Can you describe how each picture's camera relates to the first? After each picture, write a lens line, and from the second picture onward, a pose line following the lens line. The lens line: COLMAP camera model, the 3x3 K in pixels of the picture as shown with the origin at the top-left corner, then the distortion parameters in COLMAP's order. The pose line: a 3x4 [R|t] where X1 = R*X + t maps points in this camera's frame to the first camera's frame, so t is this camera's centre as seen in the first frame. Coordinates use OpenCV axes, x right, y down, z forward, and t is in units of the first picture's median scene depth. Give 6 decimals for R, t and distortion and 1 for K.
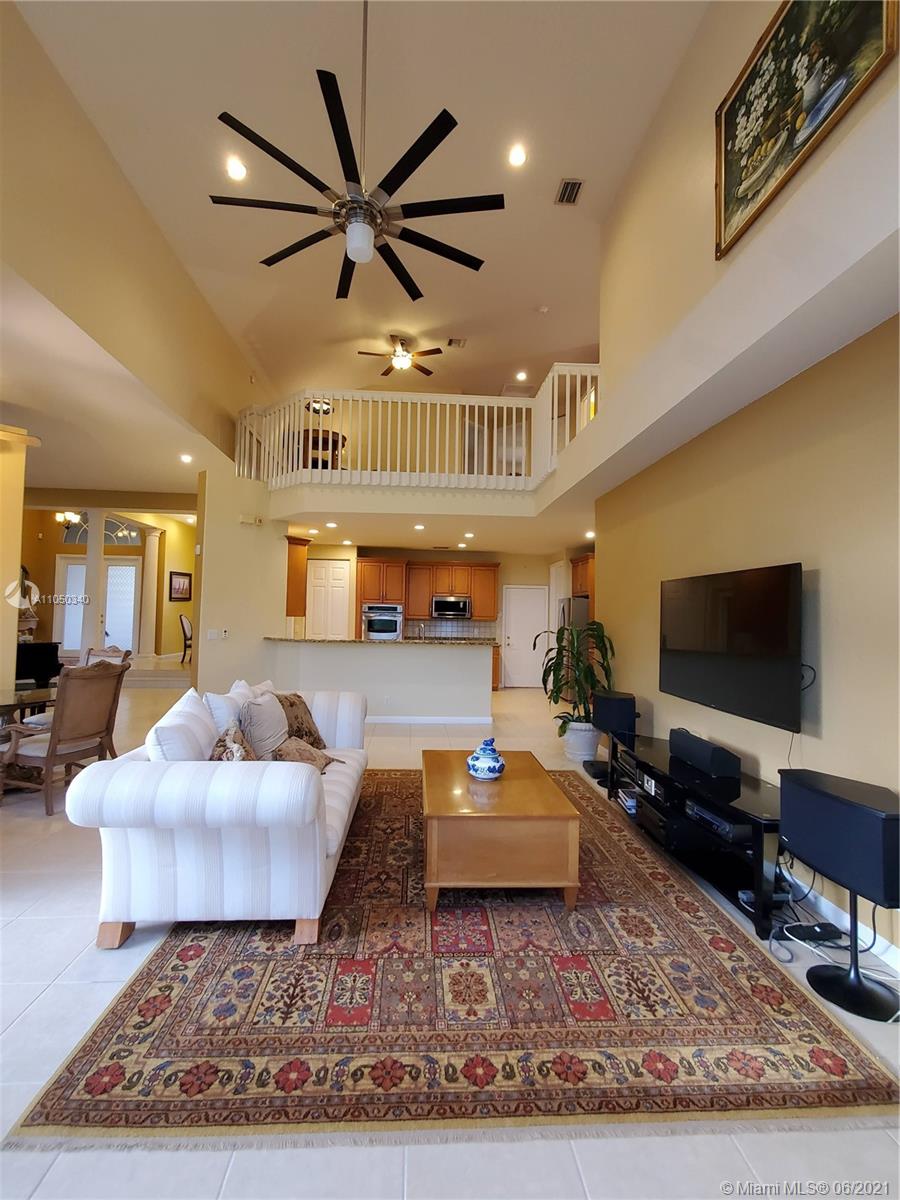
lens RADIAL K [[526.5, 0, 448.6], [0, 526.5, 590.7], [0, 0, 1]] dist [-0.003735, 0.000263]
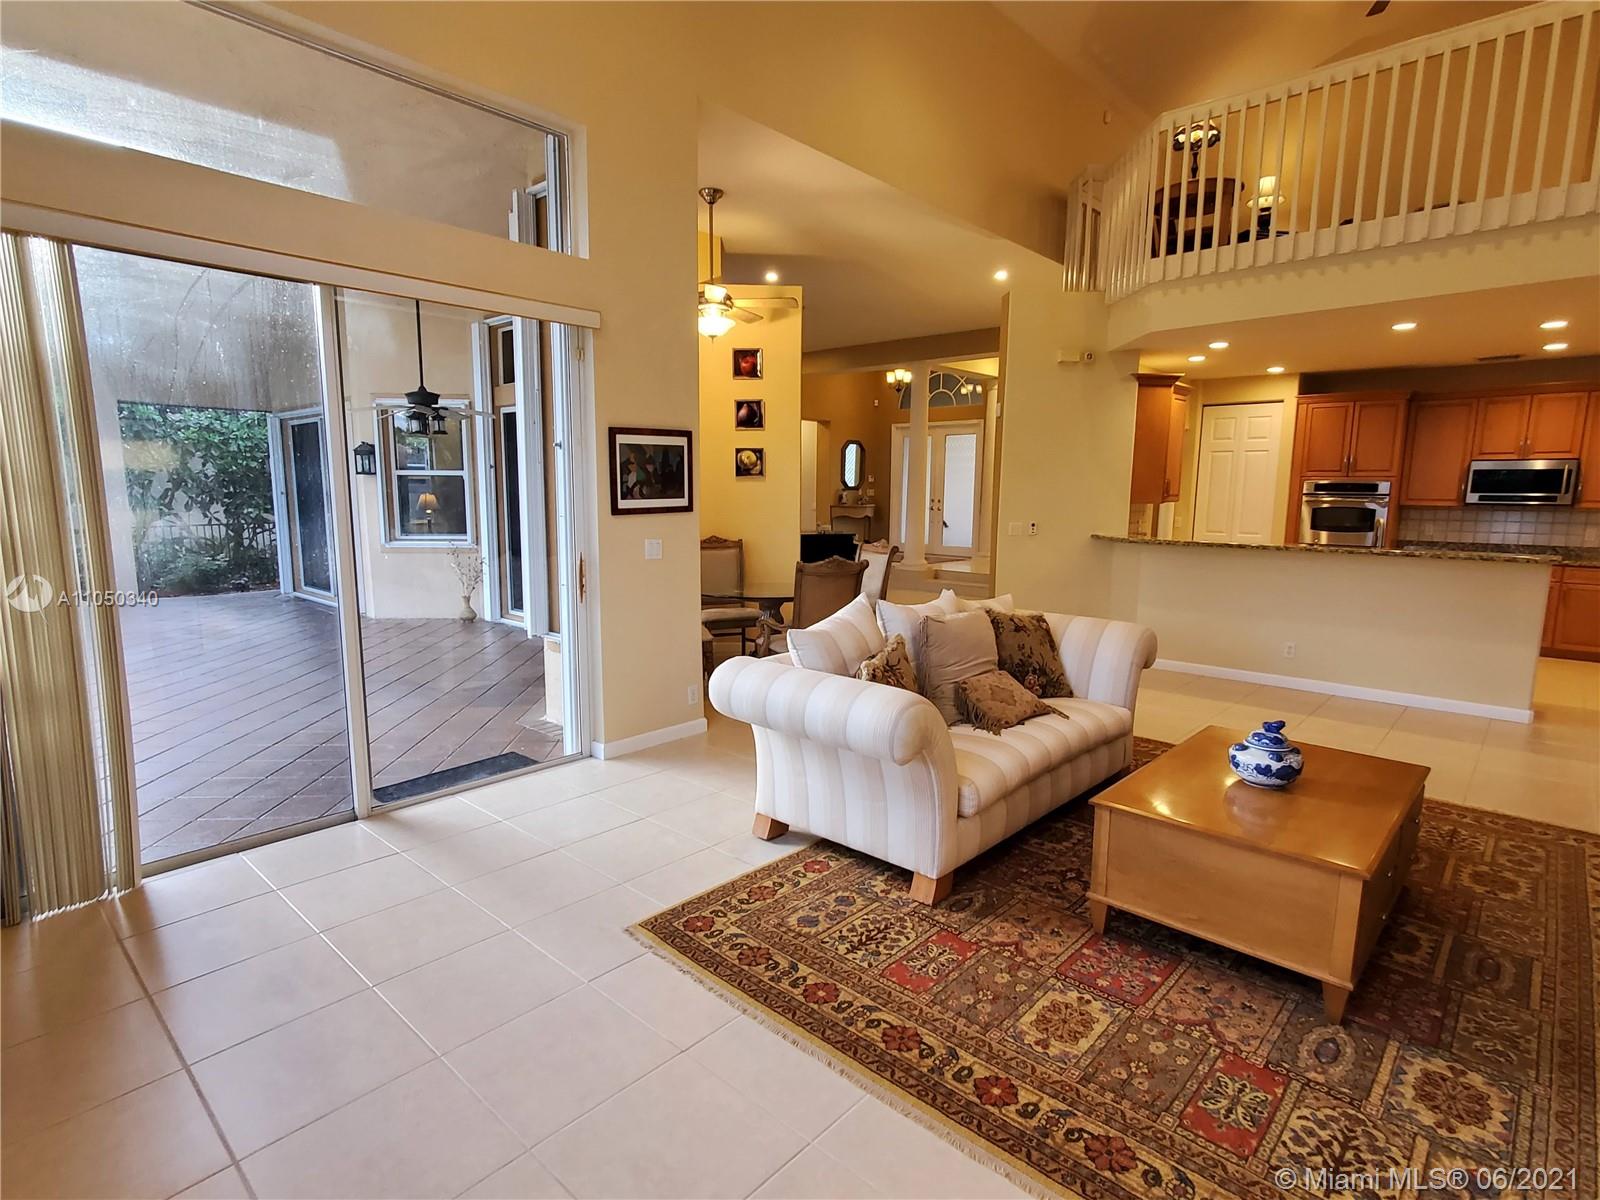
lens RADIAL K [[819.9, 0, 801.4], [0, 819.9, 605.3], [0, 0, 1]] dist [-0.012265, 0.004874]
pose [[0.695555, 0.087921, -0.713073, 0.456289], [0.038832, 0.986433, 0.159504, -0.011188], [0.717422, -0.138634, 0.682705, 0.033743]]
